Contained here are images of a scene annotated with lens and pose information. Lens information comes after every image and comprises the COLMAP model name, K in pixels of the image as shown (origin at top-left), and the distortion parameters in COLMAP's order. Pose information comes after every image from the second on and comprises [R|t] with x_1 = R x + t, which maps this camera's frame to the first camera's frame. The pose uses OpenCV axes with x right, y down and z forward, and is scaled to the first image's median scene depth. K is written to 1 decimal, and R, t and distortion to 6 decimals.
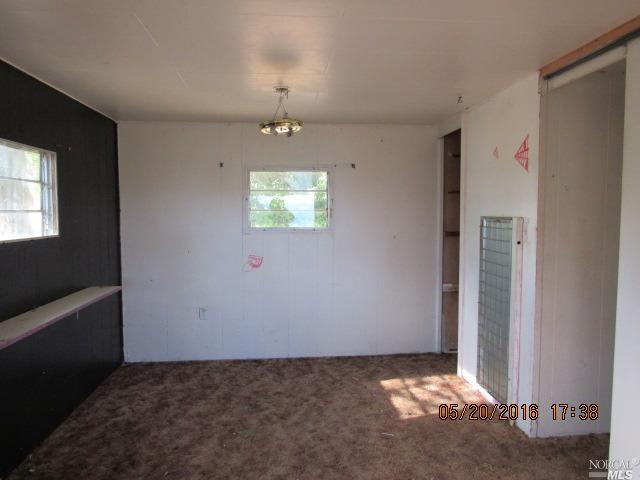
lens RADIAL K [[458.0, 0, 319.6], [0, 458.0, 240.0], [0, 0, 1]] dist [-0.011918, -0.000643]
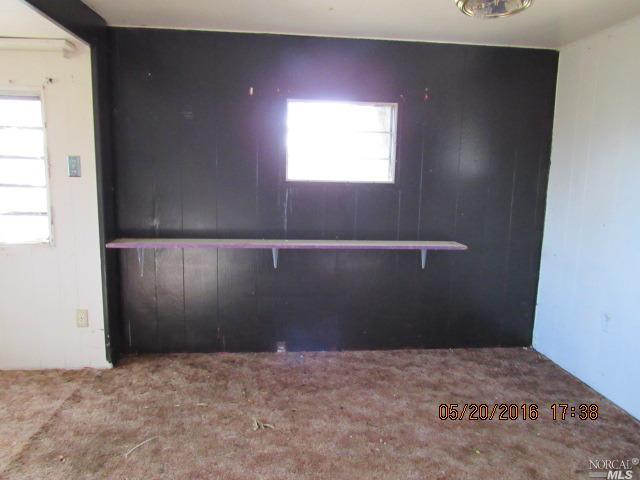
lens RADIAL K [[458.0, 0, 318.8], [0, 458.0, 239.3], [0, 0, 1]] dist [-0.011918, -0.000643]
pose [[-0.004832, 0.140428, -0.990079, 0.473976], [-0.082707, 0.986642, 0.140345, -0.013718], [0.996562, 0.082565, 0.006846, 0.757817]]
